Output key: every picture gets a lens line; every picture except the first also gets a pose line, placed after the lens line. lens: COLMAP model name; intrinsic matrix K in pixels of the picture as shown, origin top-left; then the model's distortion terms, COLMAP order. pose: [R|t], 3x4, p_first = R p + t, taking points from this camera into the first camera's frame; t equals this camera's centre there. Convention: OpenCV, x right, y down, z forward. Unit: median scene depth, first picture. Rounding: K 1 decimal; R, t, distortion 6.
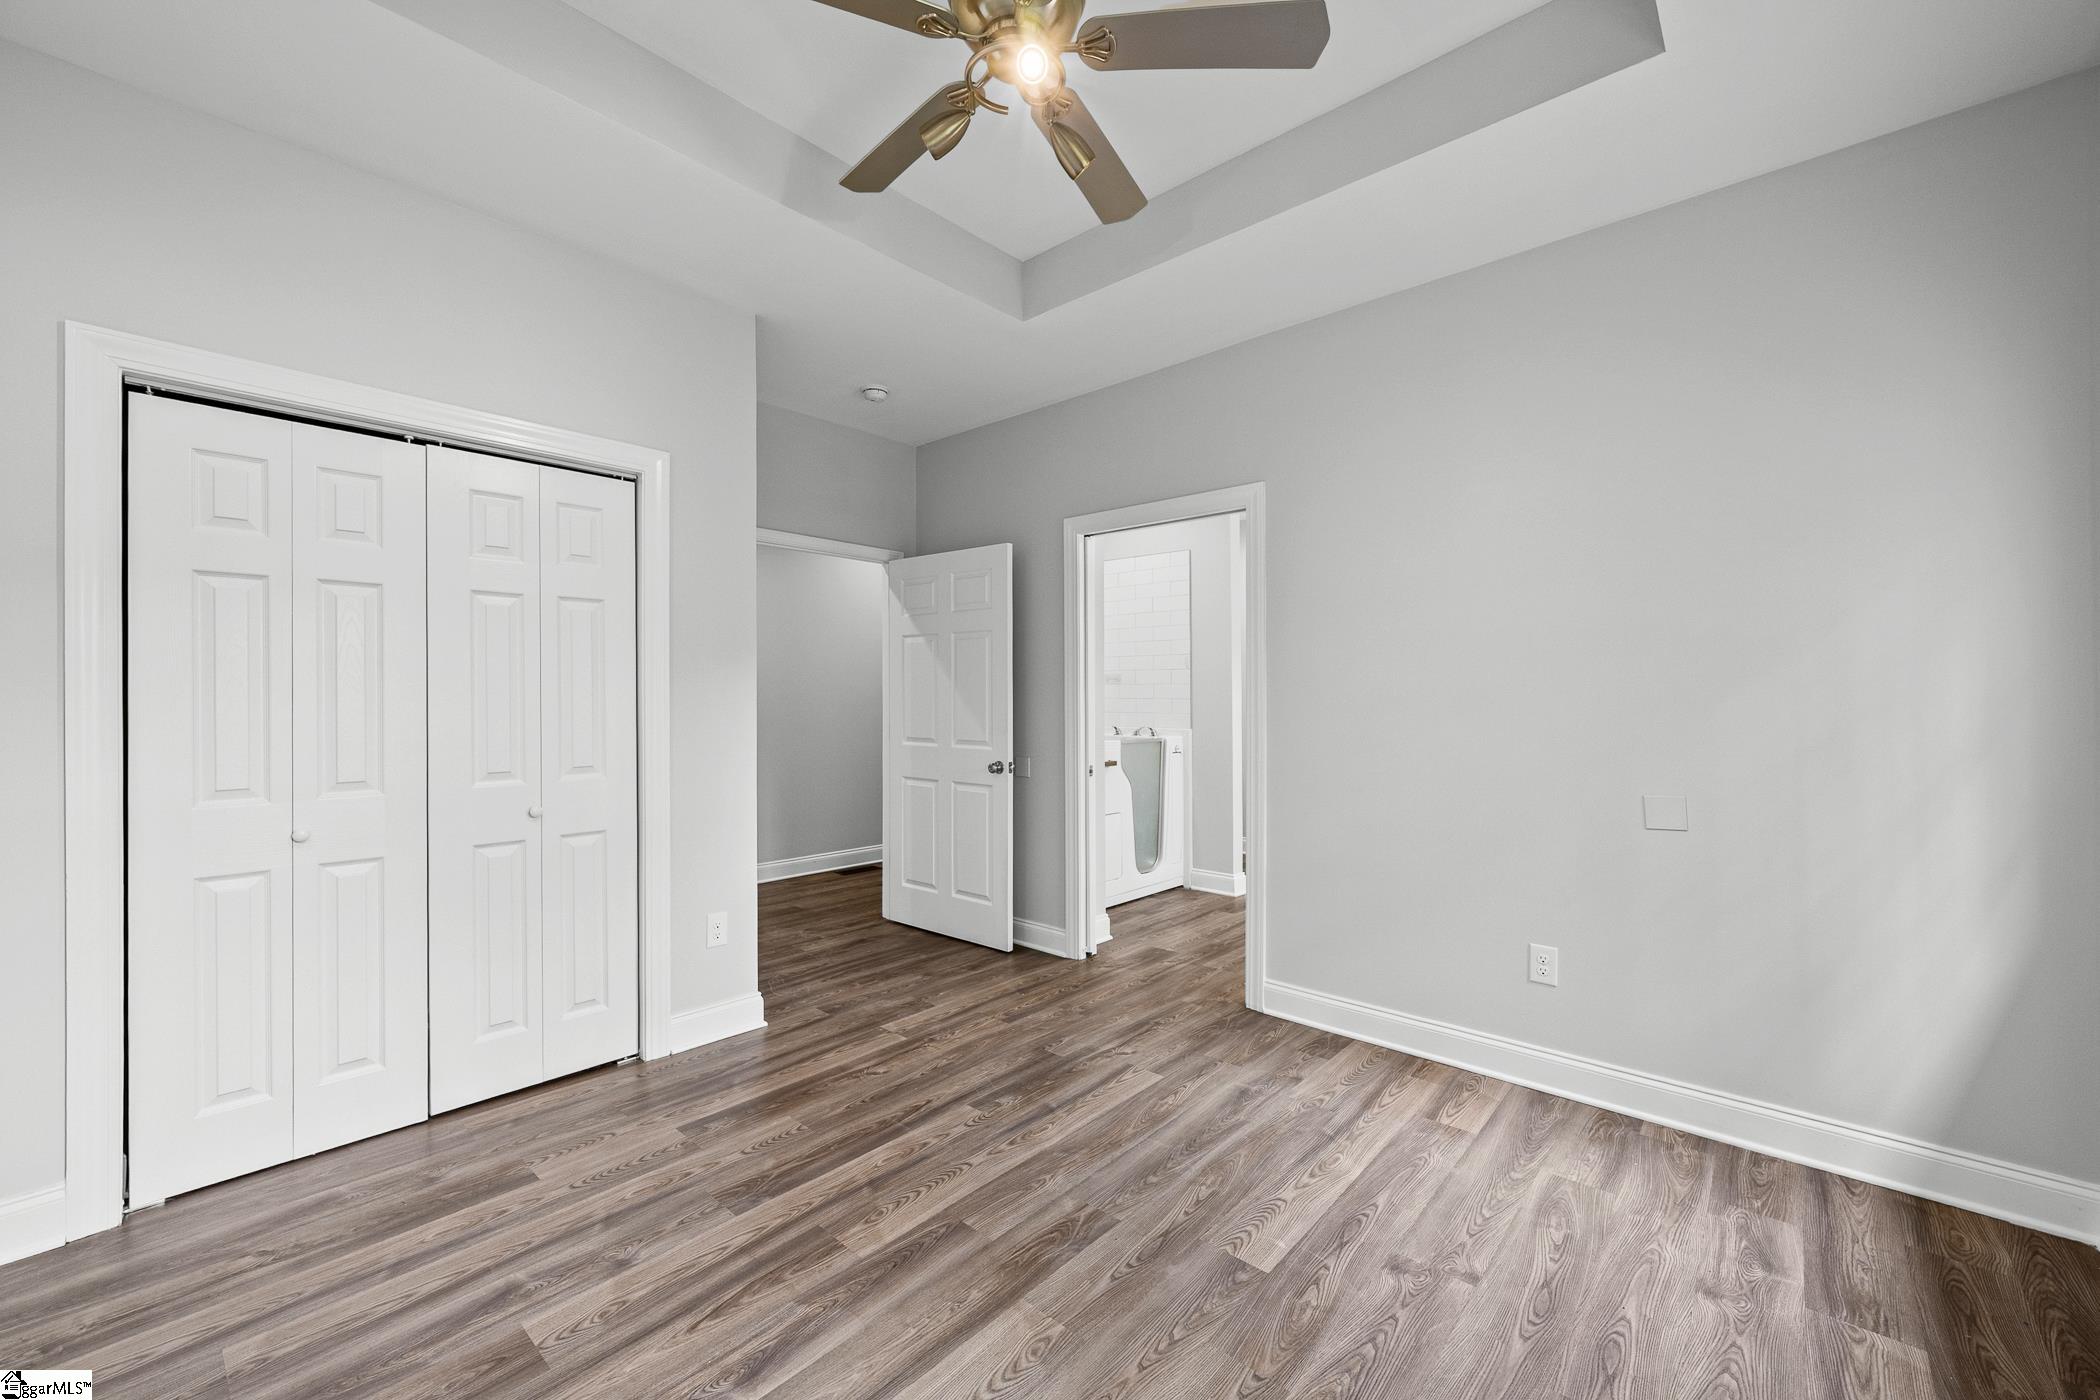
lens RADIAL K [[825.8, 0, 1051.7], [0, 825.8, 705.0], [0, 0, 1]] dist [-0.000364, -0.000058]
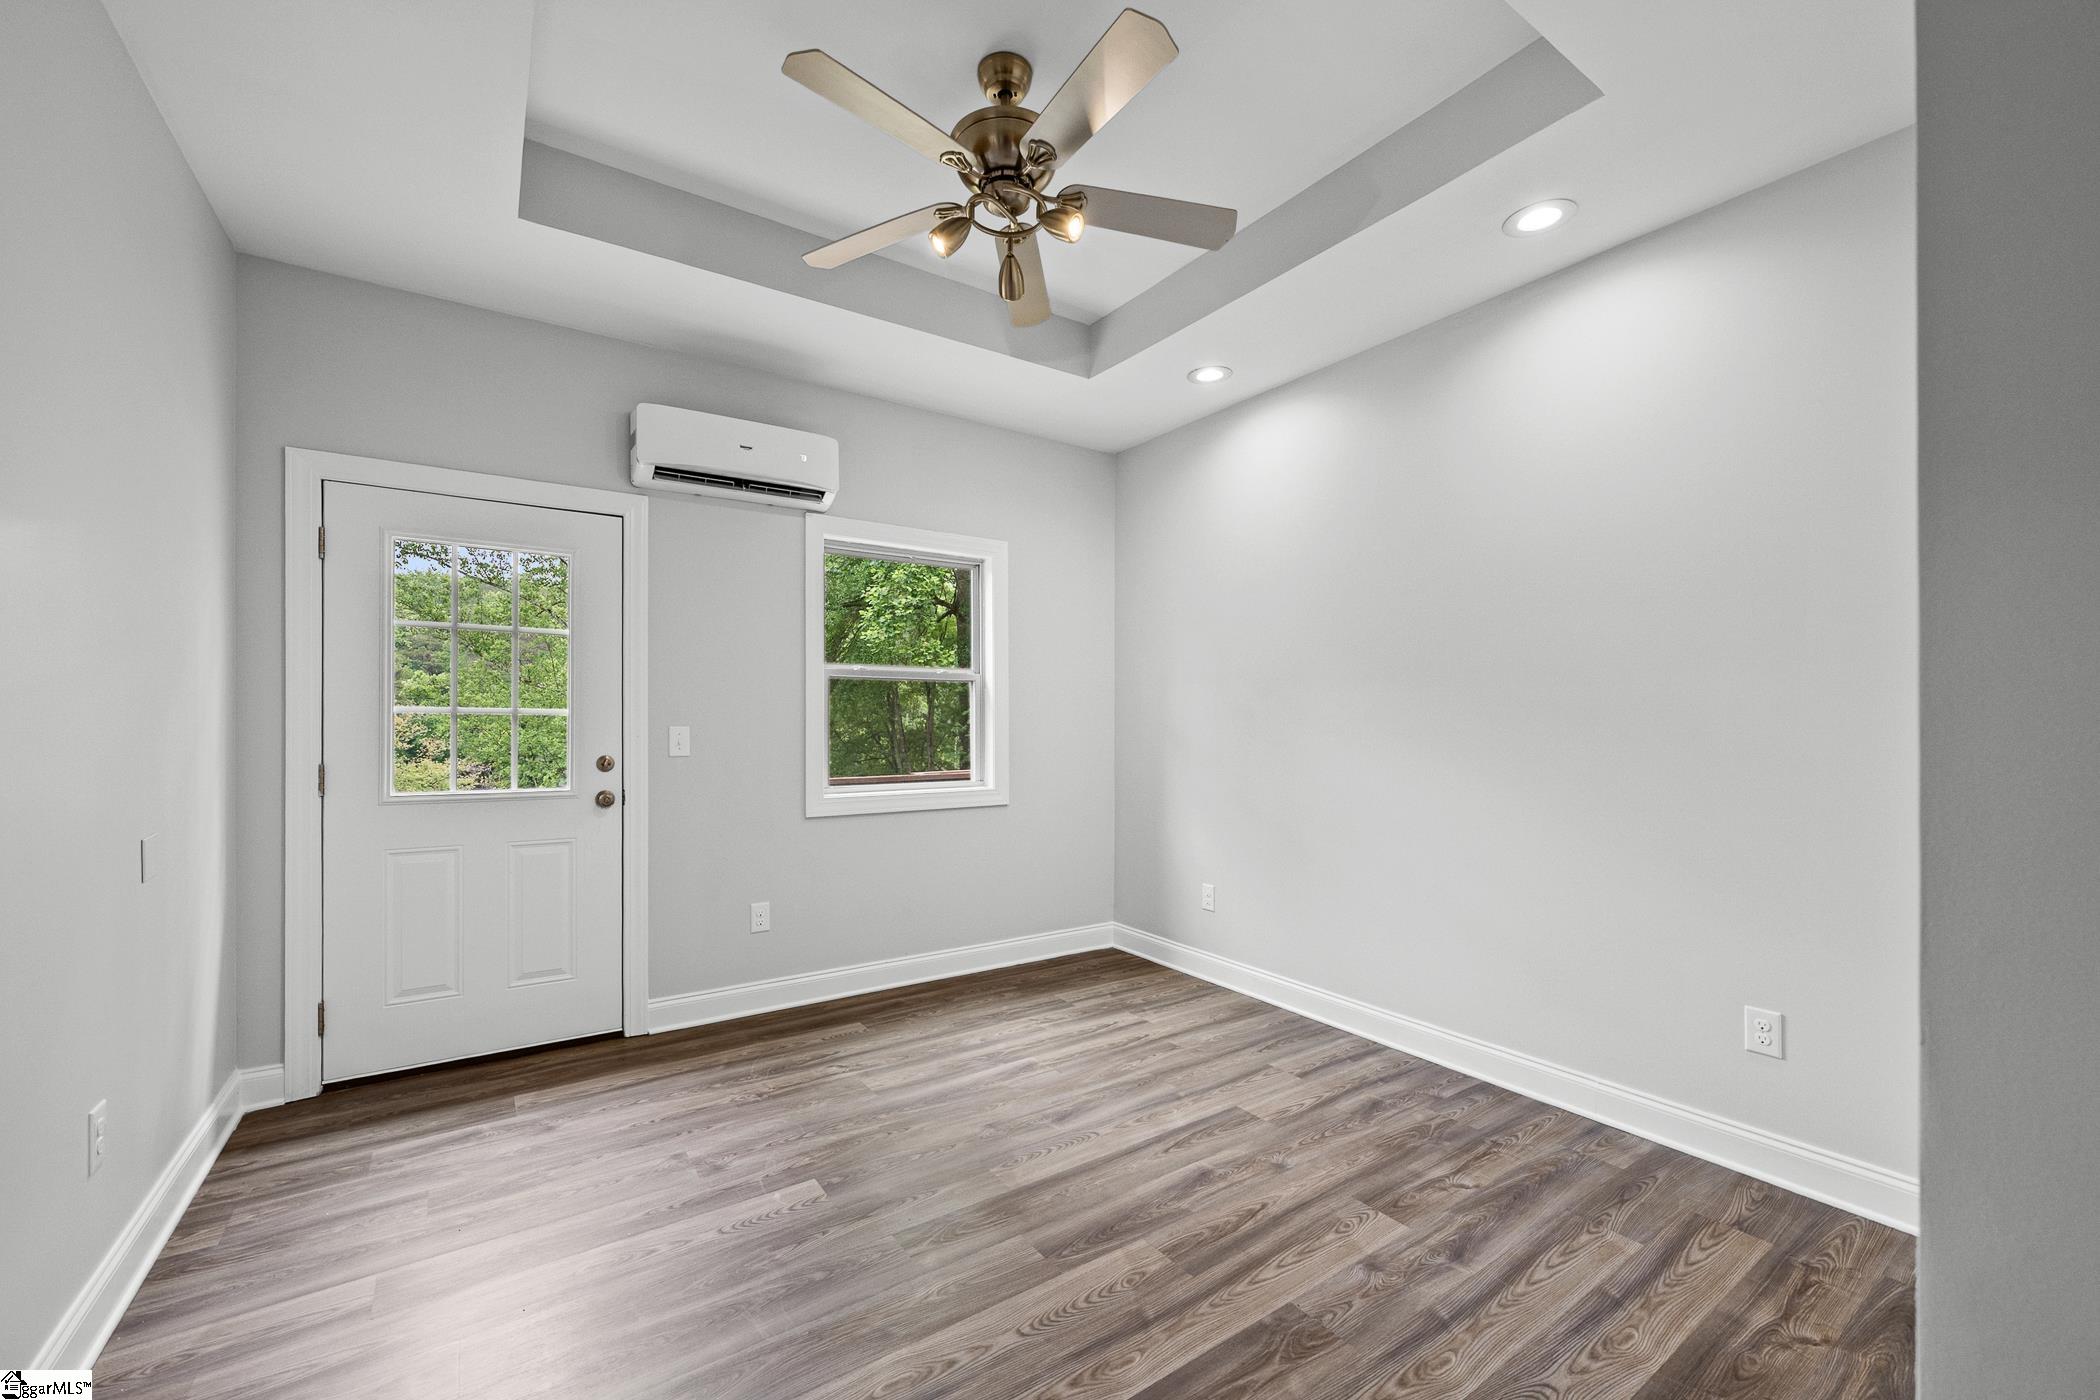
lens RADIAL K [[825.8, 0, 1029.2], [0, 825.8, 701.6], [0, 0, 1]] dist [-0.000364, -0.000058]
pose [[-0.966185, -0.001915, 0.257843, -0.364353], [-0.005719, 0.999886, -0.014002, -0.016014], [-0.257787, -0.015003, -0.966085, 2.094244]]
